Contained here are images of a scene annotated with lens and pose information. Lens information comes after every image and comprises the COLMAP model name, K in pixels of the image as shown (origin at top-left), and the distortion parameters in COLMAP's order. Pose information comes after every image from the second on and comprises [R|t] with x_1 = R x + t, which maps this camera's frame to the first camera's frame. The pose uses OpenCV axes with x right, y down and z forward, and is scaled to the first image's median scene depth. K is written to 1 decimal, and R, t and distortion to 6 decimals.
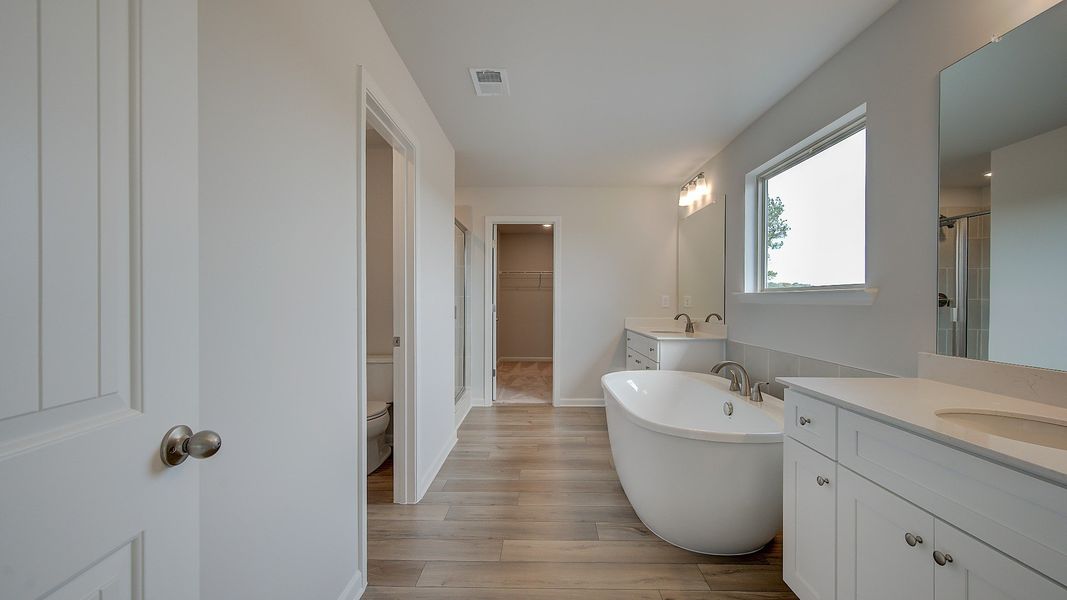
lens RADIAL K [[441.5, 0, 533.5], [0, 441.5, 300.0], [0, 0, 1]] dist [0.000953, -0.000011]
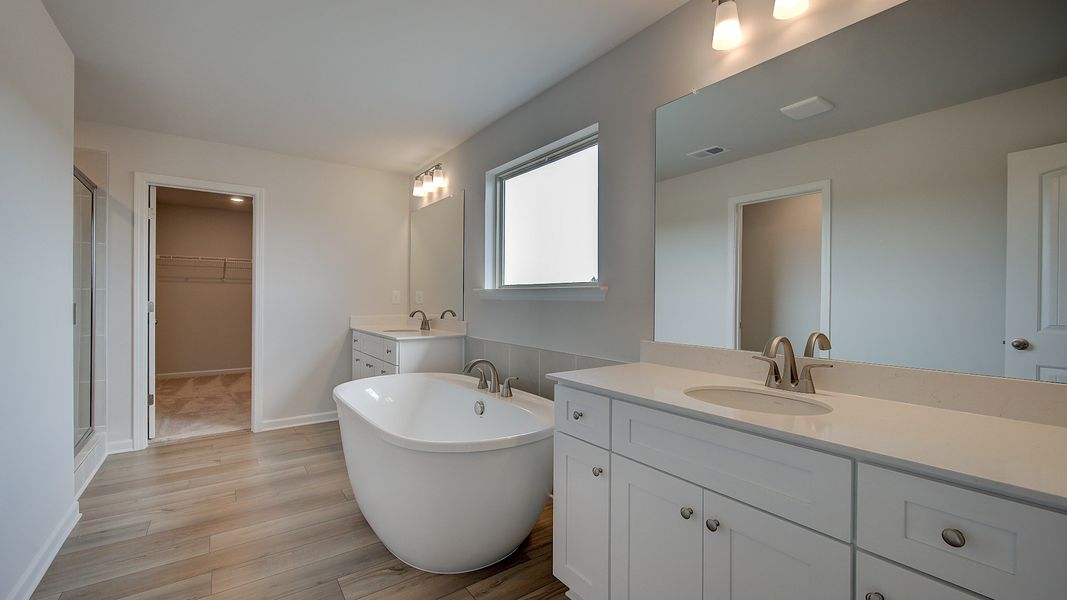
lens RADIAL K [[441.5, 0, 533.5], [0, 441.5, 300.0], [0, 0, 1]] dist [0.000953, -0.000011]
pose [[0.799304, -0.000818, 0.600926, -0.035052], [-0.004035, 0.999969, 0.006728, 0.001159], [-0.600913, -0.007803, 0.799277, 0.110858]]
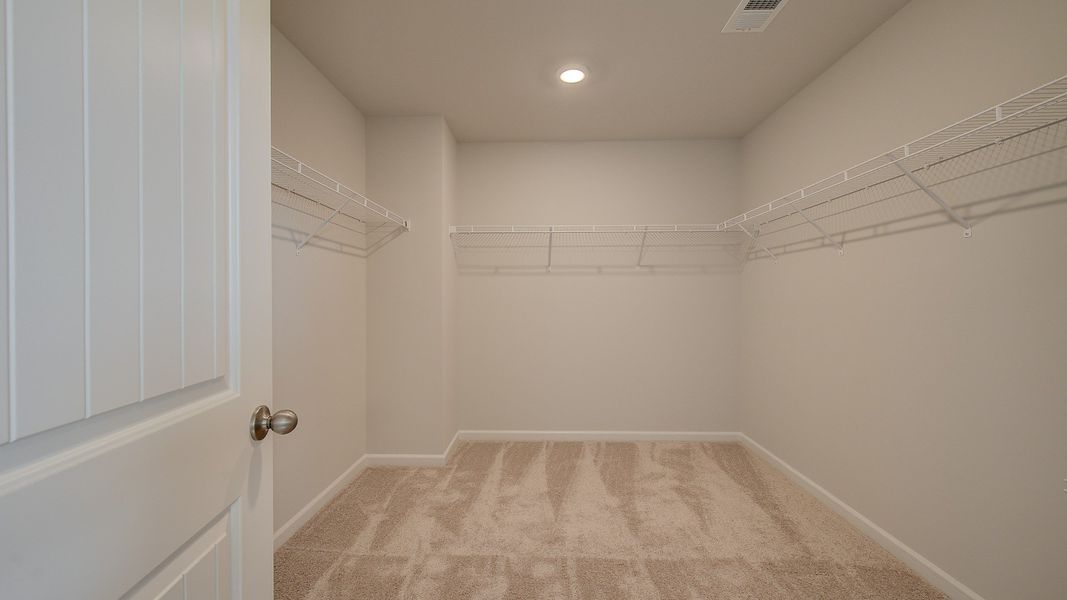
lens RADIAL K [[441.5, 0, 533.5], [0, 441.5, 300.0], [0, 0, 1]] dist [0.000953, -0.000011]
pose [[0.999975, -0.005656, -0.004128, 0.001081], [0.005660, 0.999984, 0.000733, 0.004869], [0.004123, -0.000756, 0.999991, 1.172558]]
